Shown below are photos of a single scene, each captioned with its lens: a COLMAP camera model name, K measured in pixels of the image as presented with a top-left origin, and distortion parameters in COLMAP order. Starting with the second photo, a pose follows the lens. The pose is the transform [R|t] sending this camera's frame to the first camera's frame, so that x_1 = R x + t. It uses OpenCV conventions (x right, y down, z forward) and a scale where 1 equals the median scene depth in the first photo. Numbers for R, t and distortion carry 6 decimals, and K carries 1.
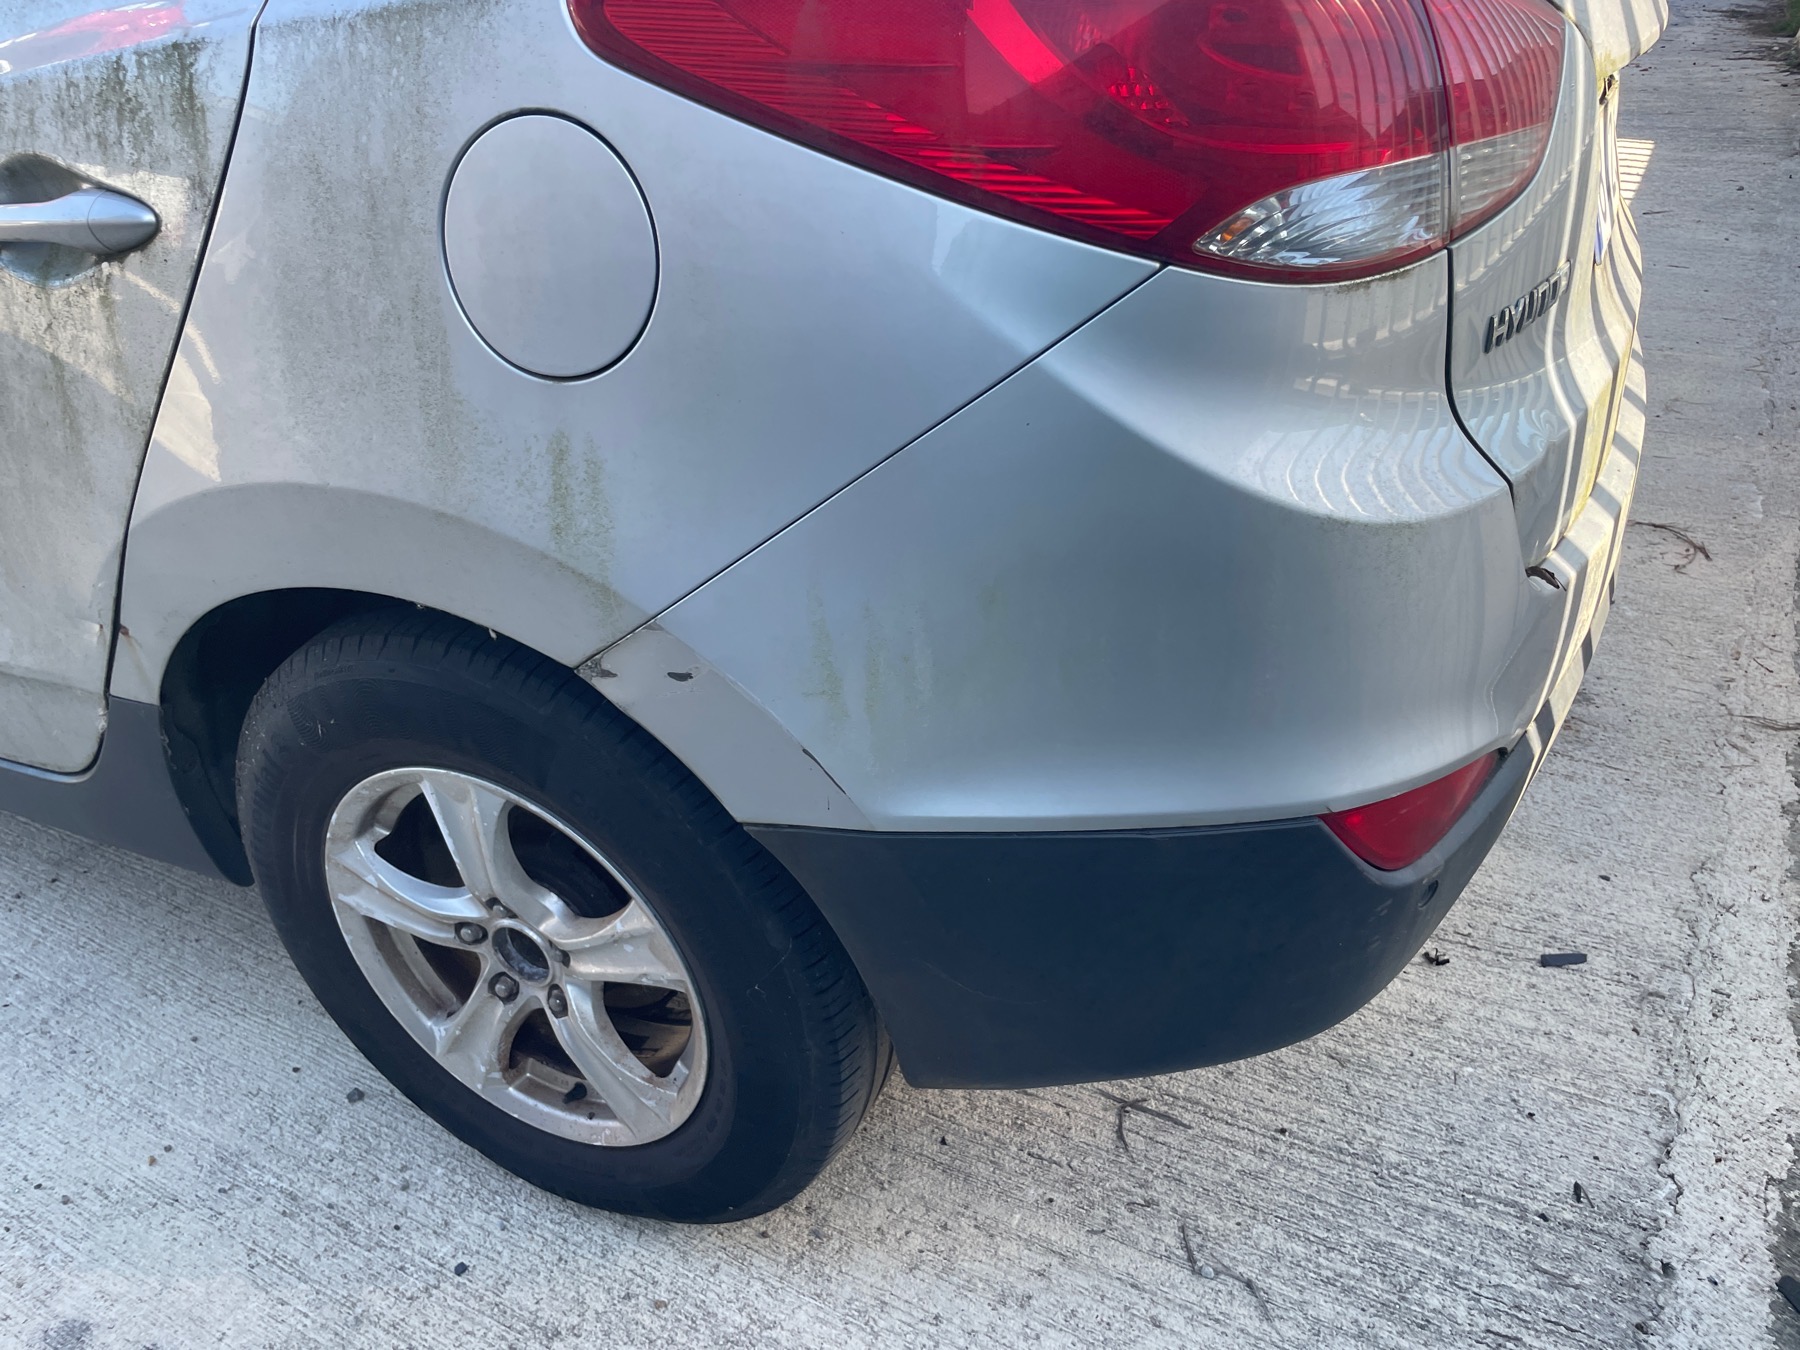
lens RADIAL K [[1375.3, 0, 894.1], [0, 1375.3, 688.8], [0, 0, 1]] dist [0.085679, -0.110846]
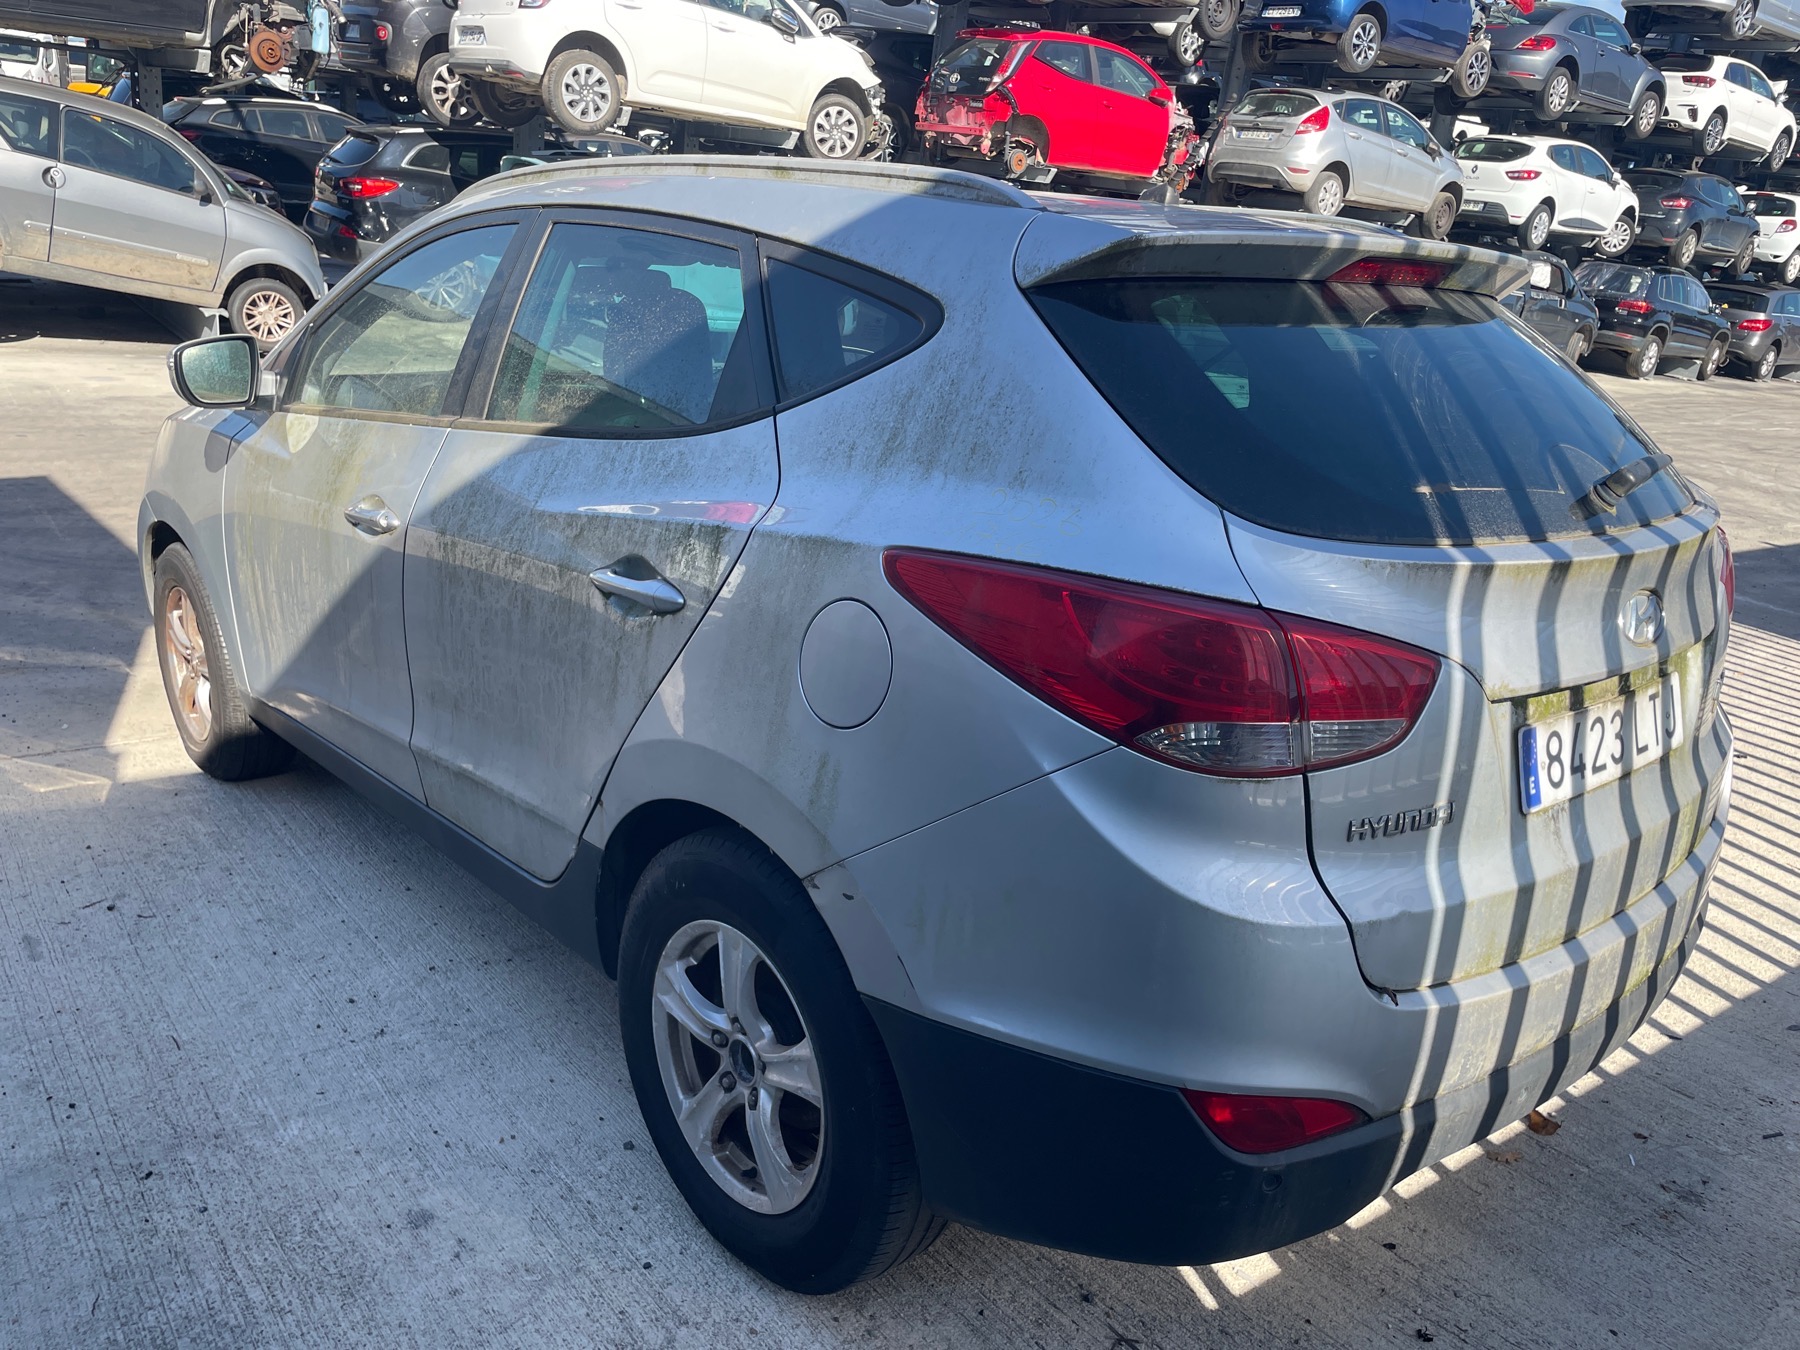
lens RADIAL K [[1402.5, 0, 890.6], [0, 1402.5, 694.8], [0, 0, 1]] dist [0.090217, -0.124745]
pose [[0.914434, 0.221634, -0.338658, 0.331473], [-0.295824, 0.937054, -0.185522, 0.049038], [0.276222, 0.269831, 0.922438, -0.537167]]
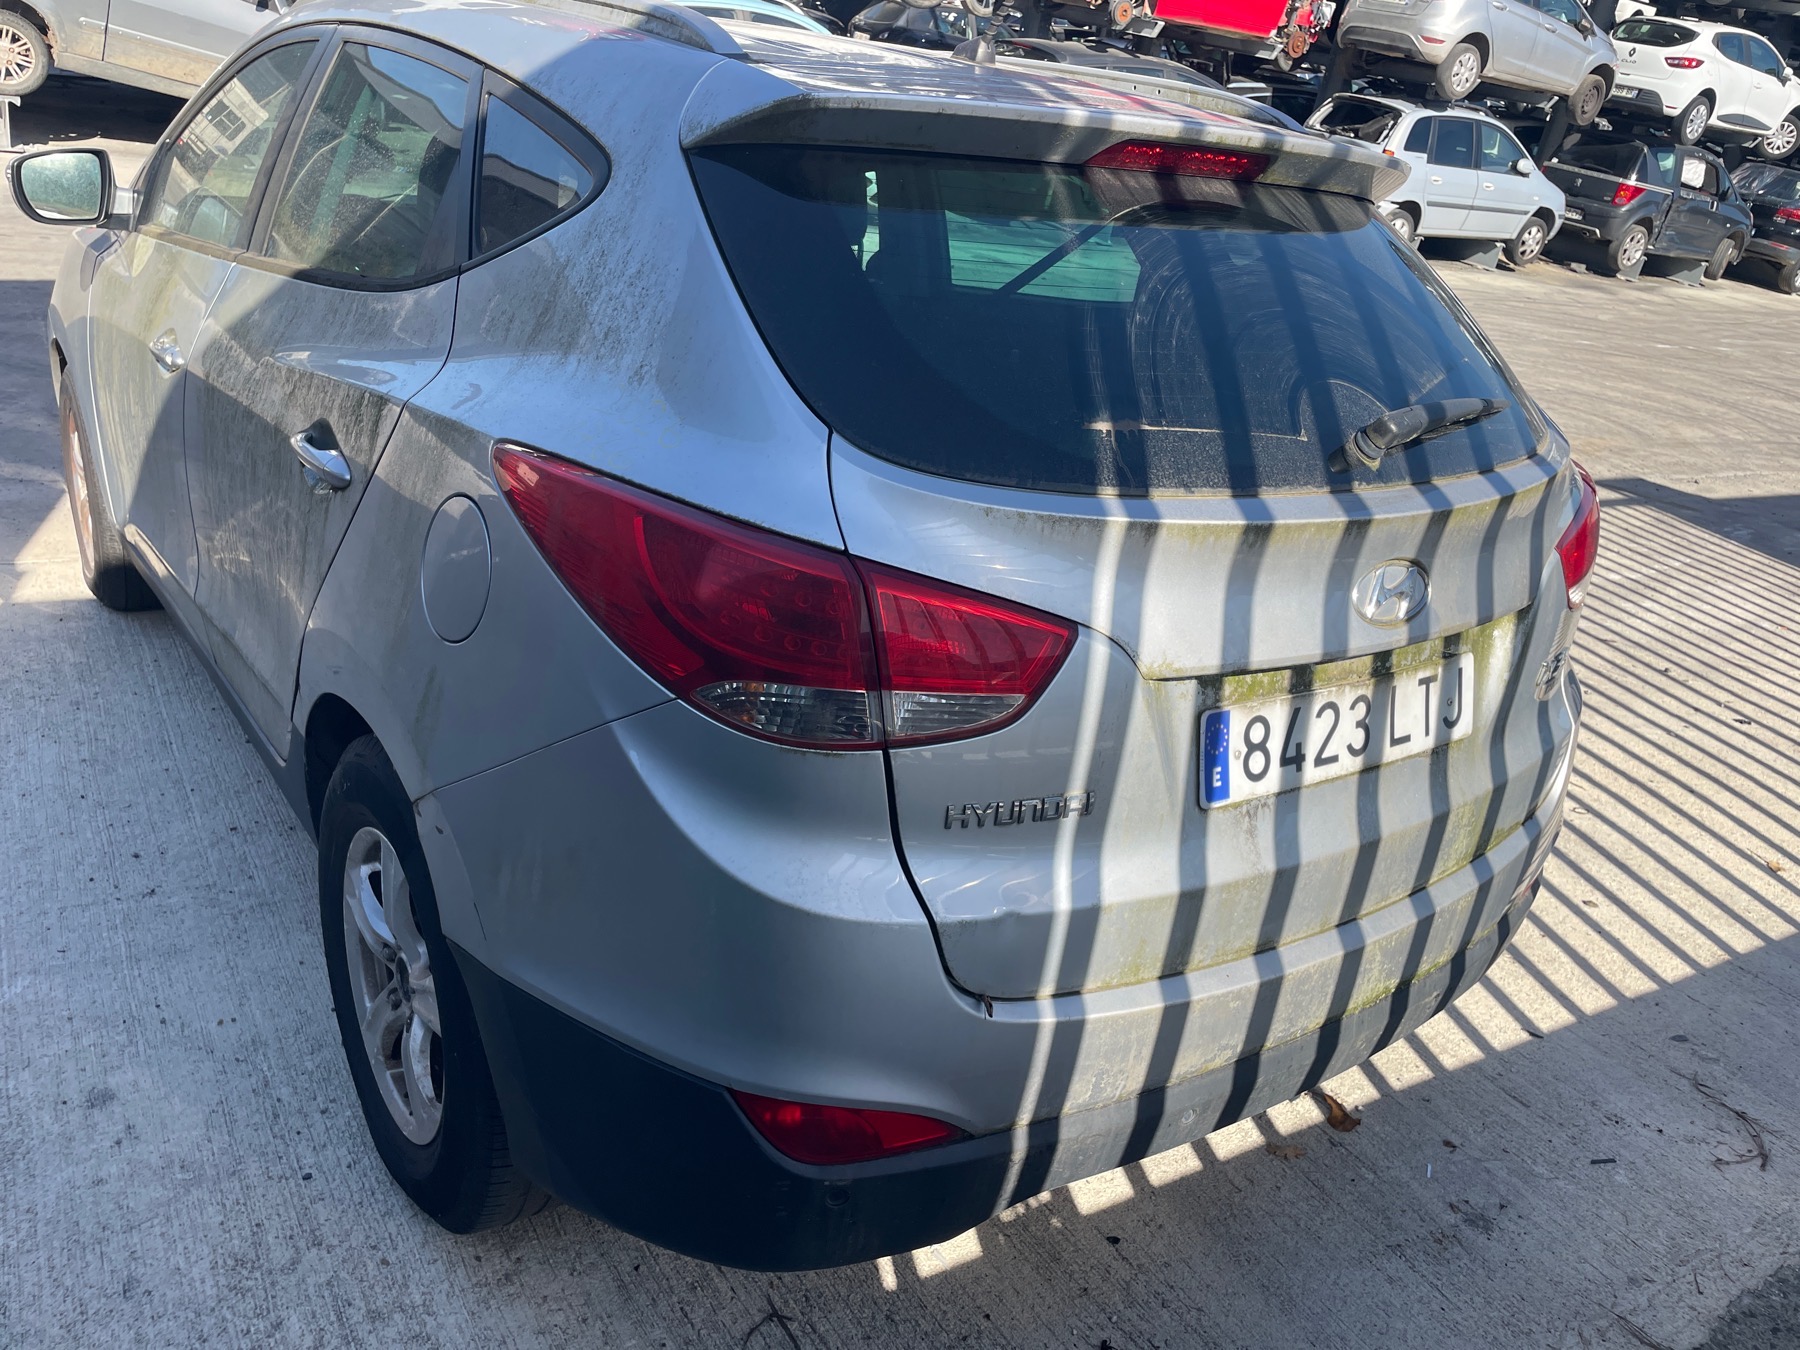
lens RADIAL K [[1397.4, 0, 897.9], [0, 1397.4, 666.8], [0, 0, 1]] dist [0.094949, -0.132270]
pose [[0.864335, 0.327511, -0.381656, 0.633419], [-0.386732, 0.917975, -0.088089, -0.178743], [0.321501, 0.223737, 0.920097, -0.274593]]
